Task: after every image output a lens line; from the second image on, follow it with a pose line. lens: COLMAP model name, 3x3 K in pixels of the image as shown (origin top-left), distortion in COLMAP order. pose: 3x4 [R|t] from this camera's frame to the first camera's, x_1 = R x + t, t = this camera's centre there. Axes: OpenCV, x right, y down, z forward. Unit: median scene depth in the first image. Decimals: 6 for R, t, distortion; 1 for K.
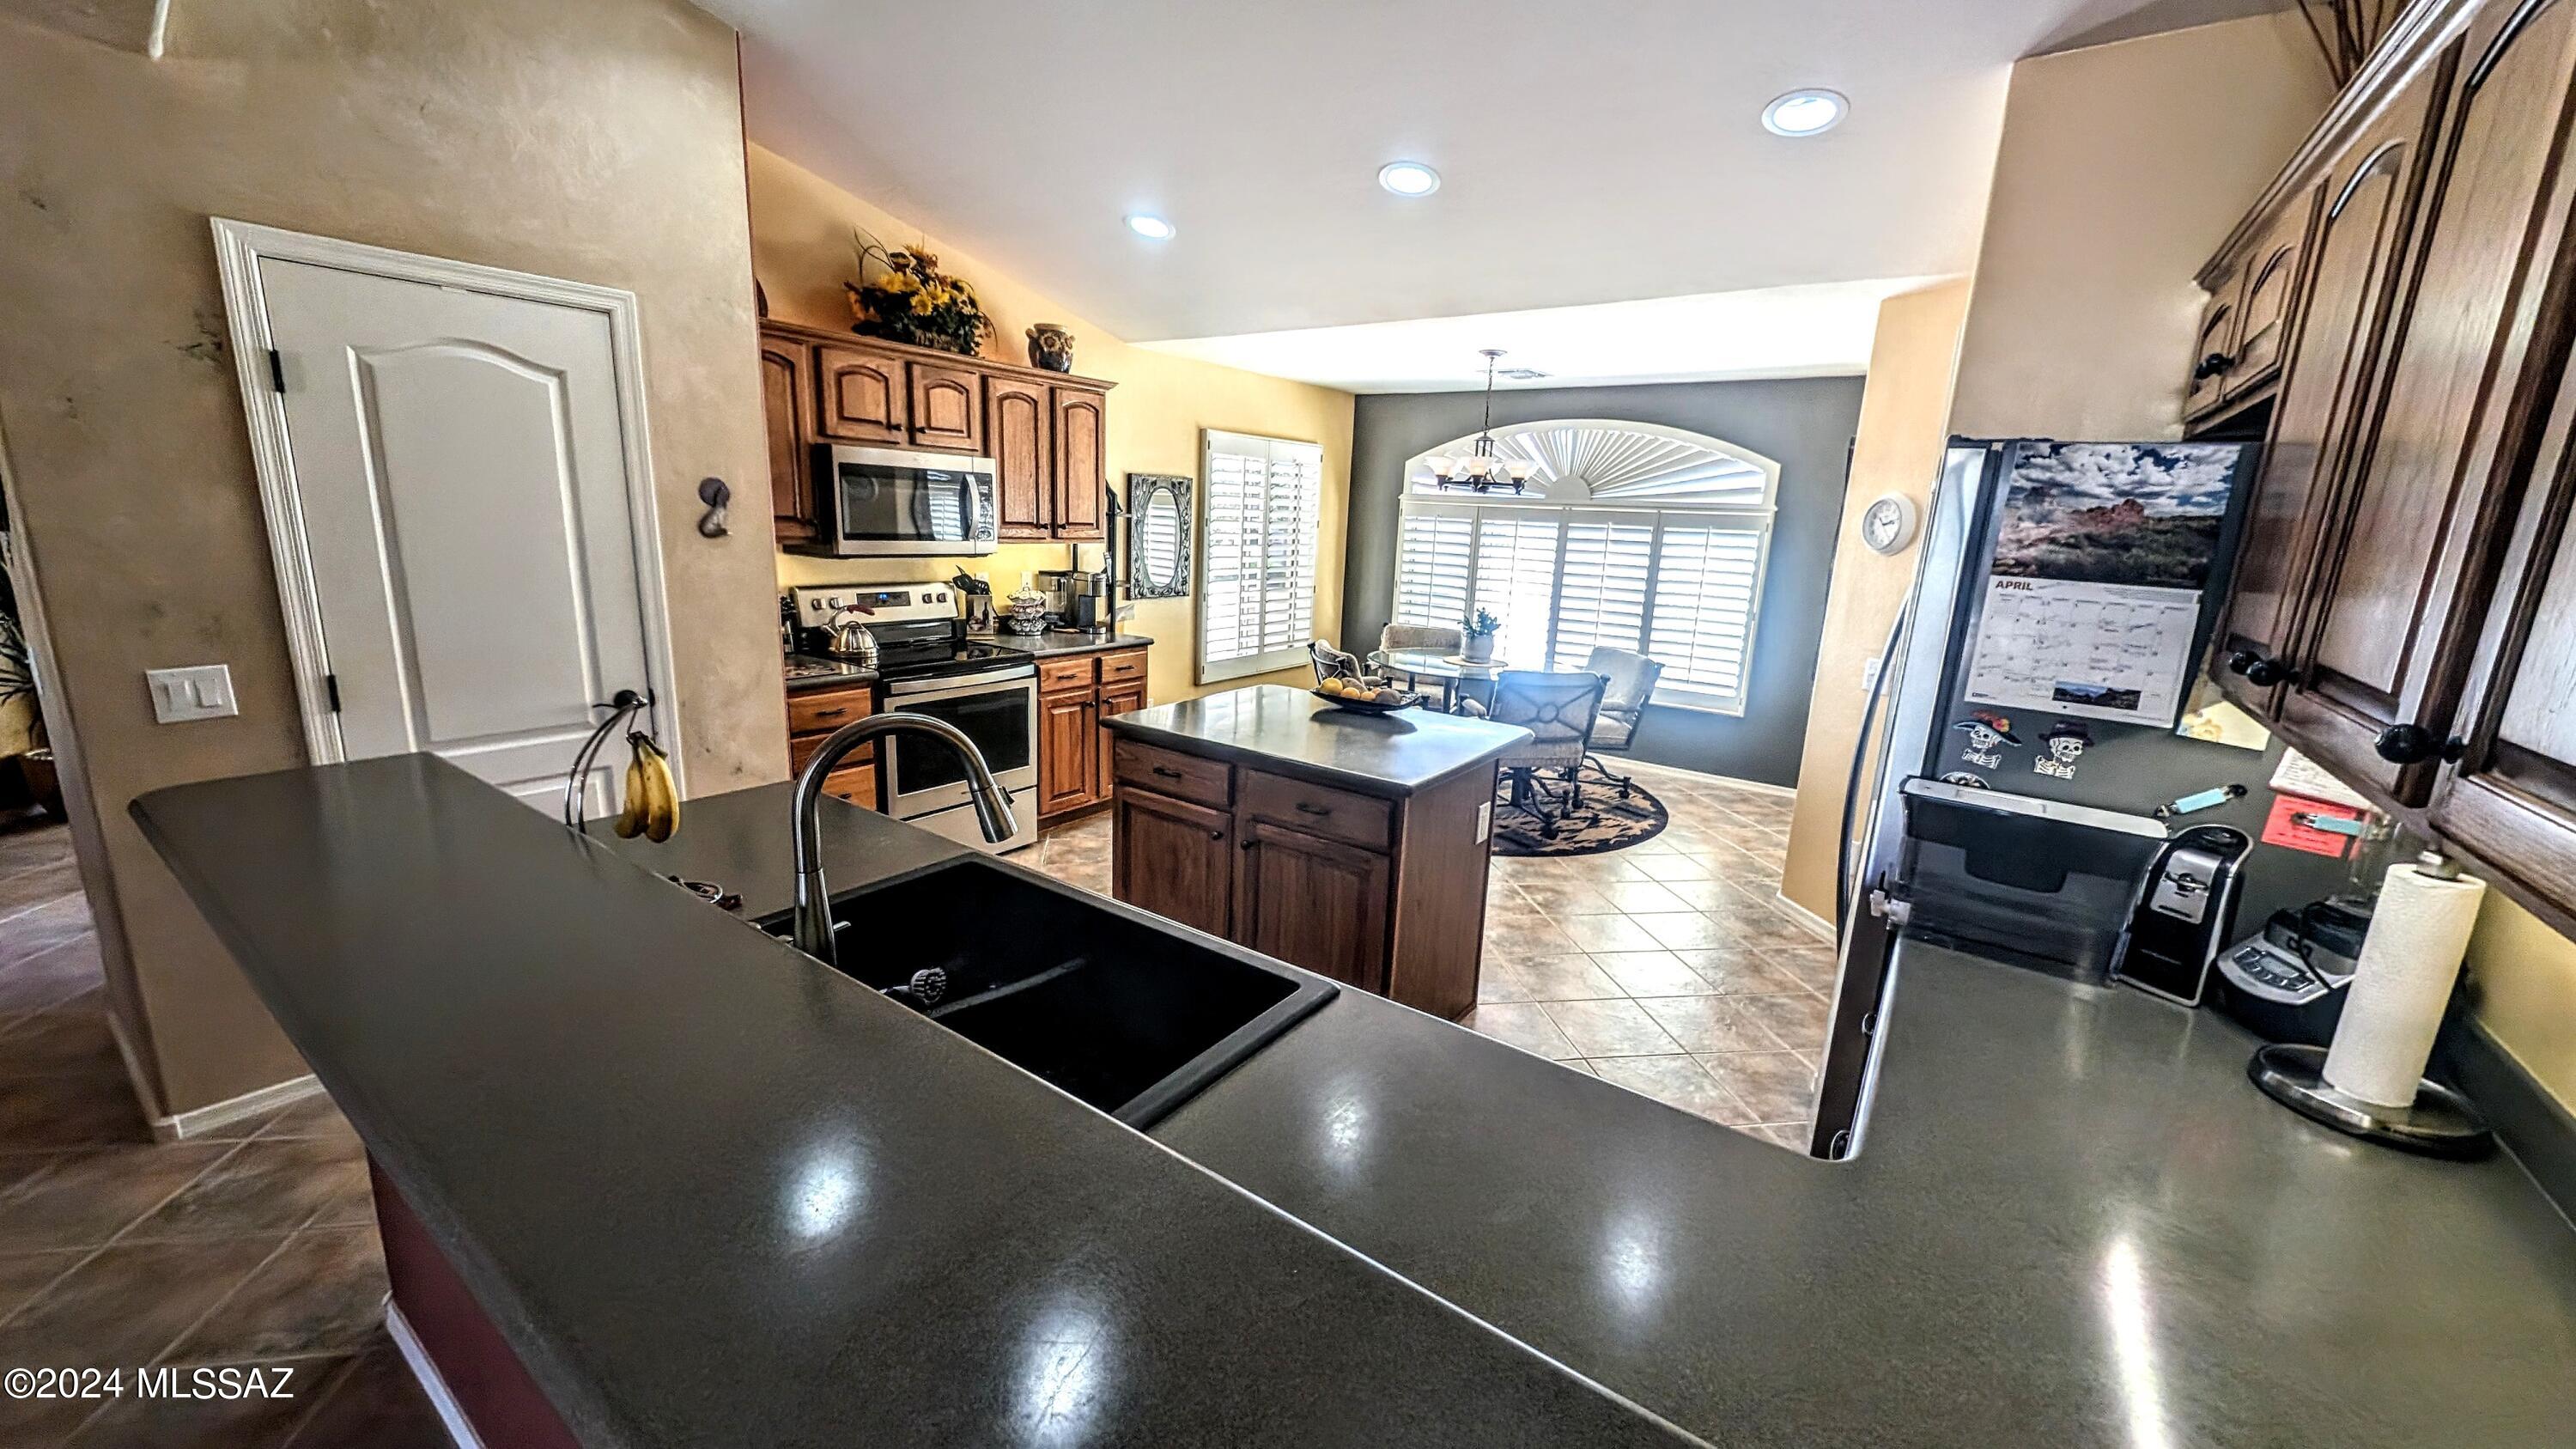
lens RADIAL K [[968.2, 0, 1288.0], [0, 968.2, 724.5], [0, 0, 1]] dist [0.019049, -0.007365]
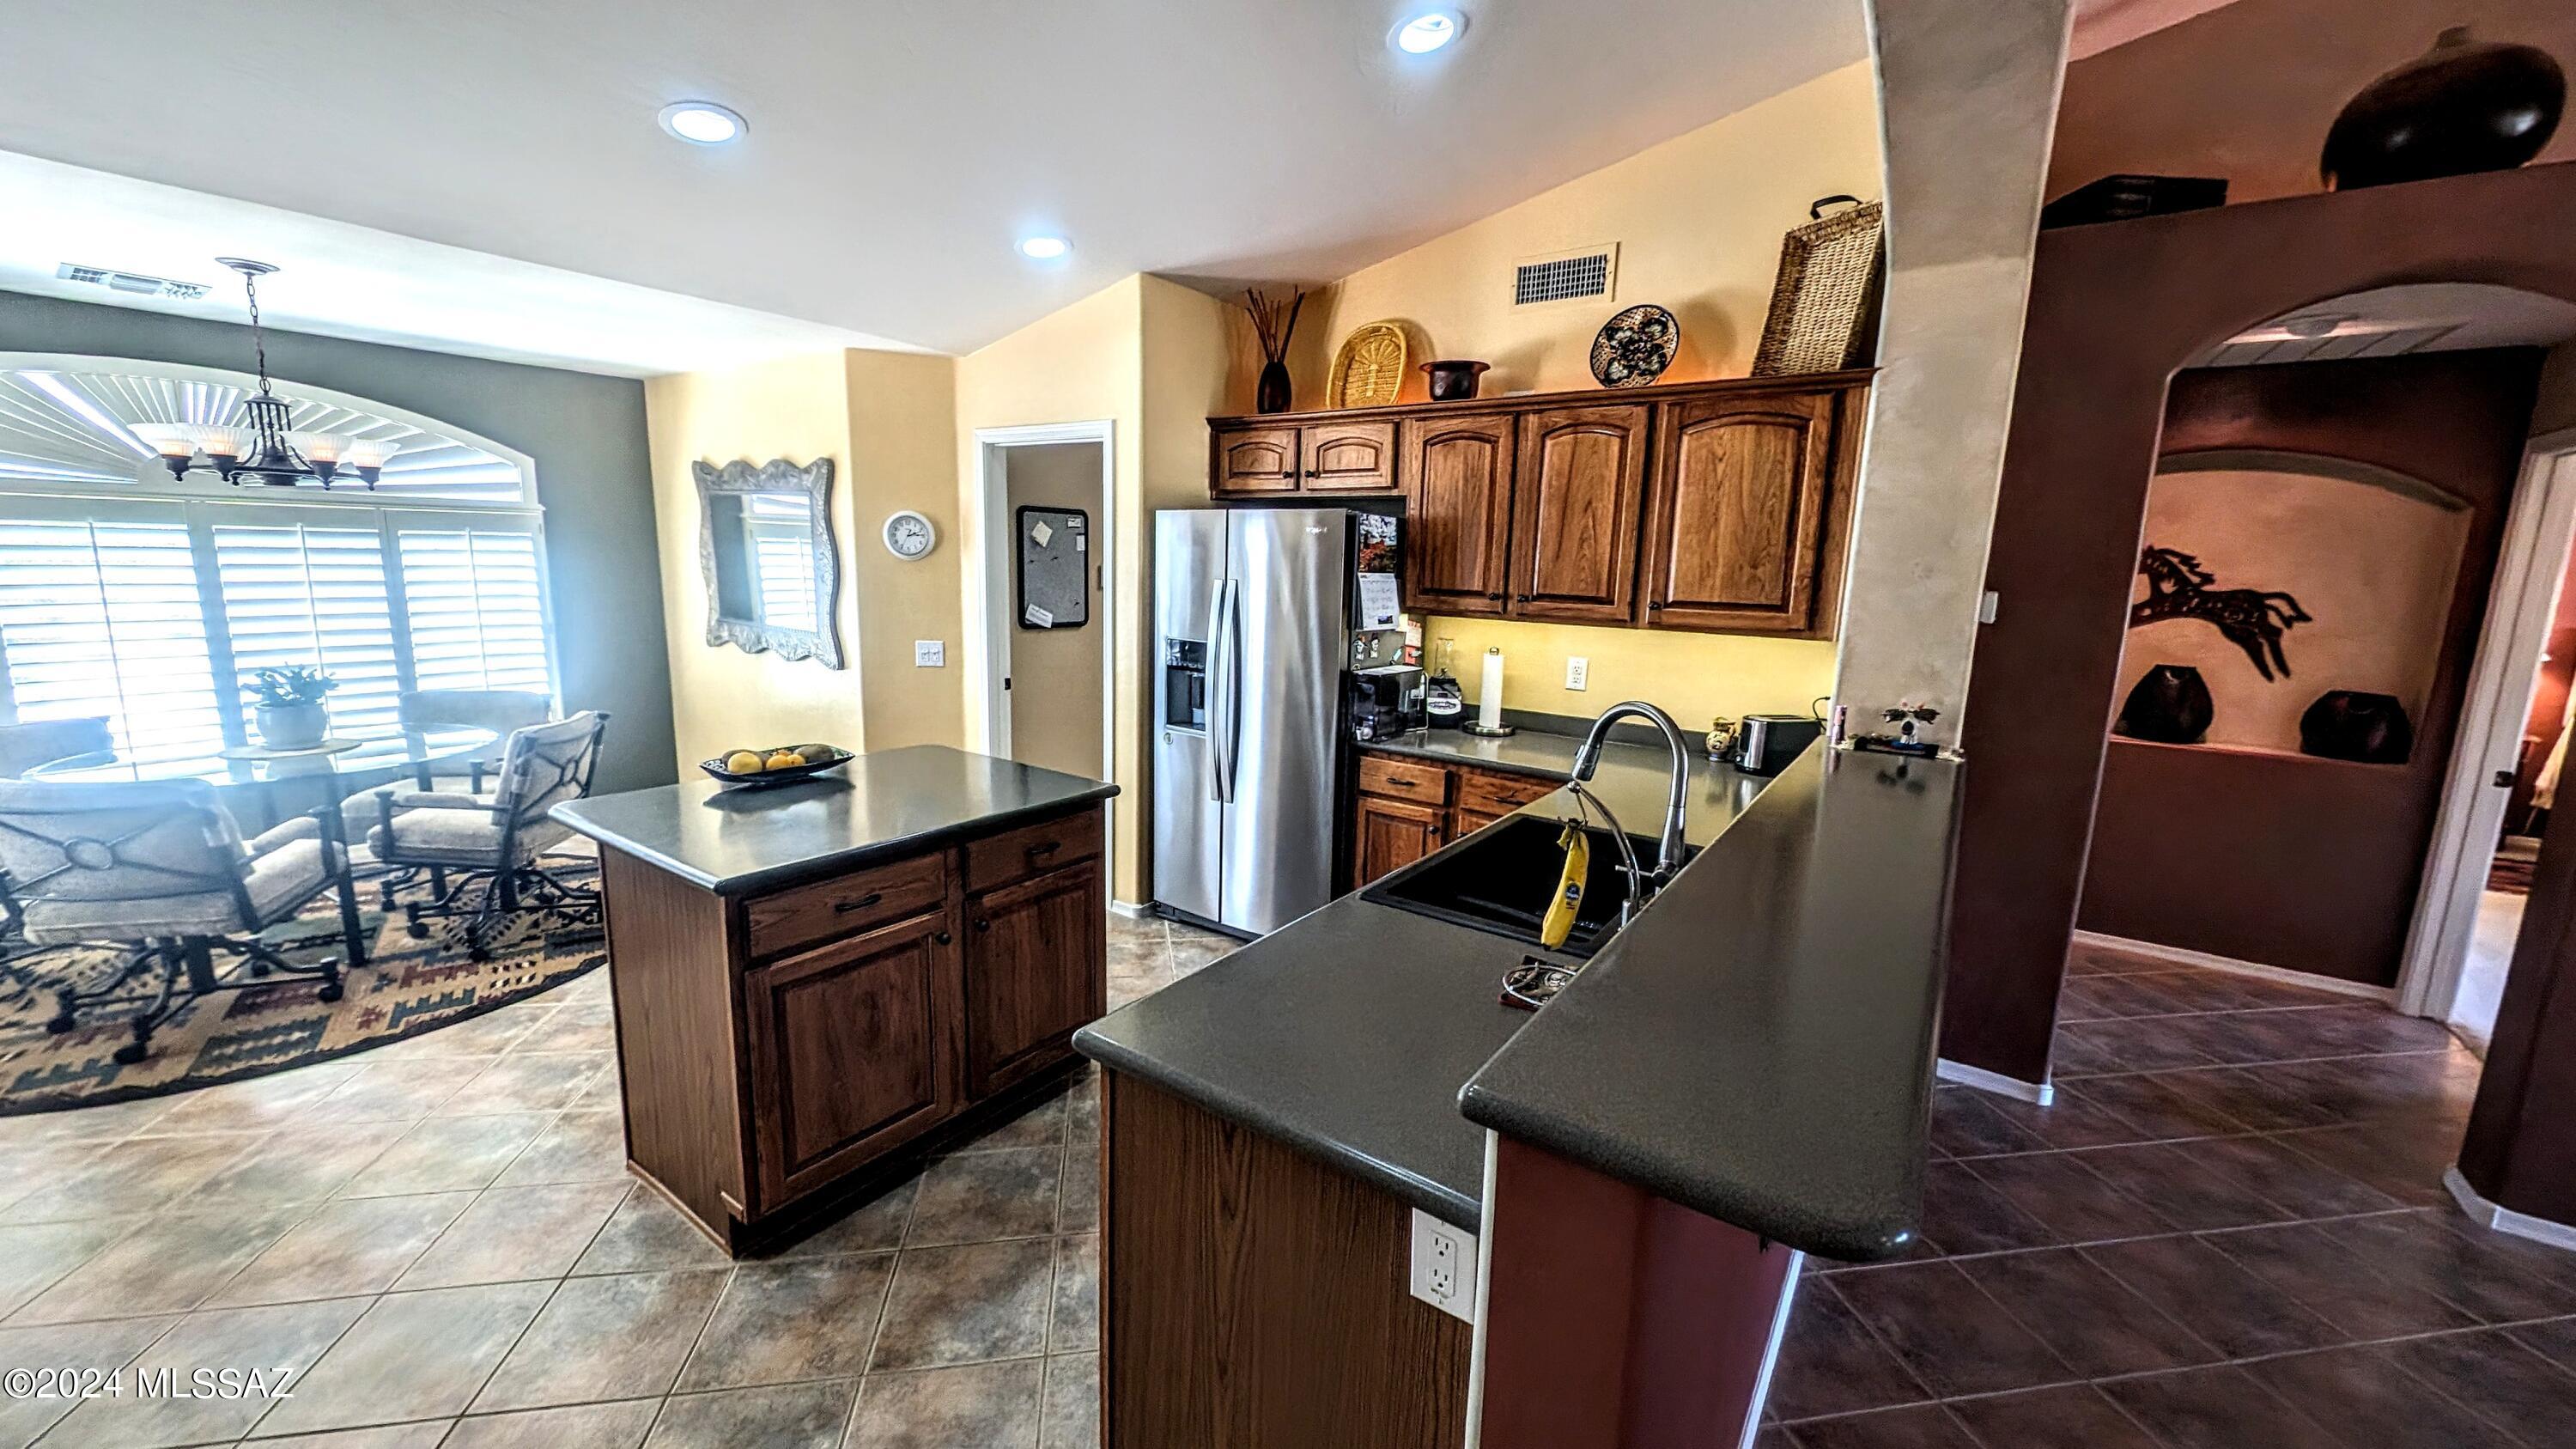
lens RADIAL K [[968.6, 0, 1288.0], [0, 968.6, 724.5], [0, 0, 1]] dist [0.015435, -0.002673]
pose [[0.001748, -0.220829, 0.975311, -0.472209], [0.190155, 0.957590, 0.216475, -0.104191], [-0.981753, 0.185082, 0.043666, 0.353583]]
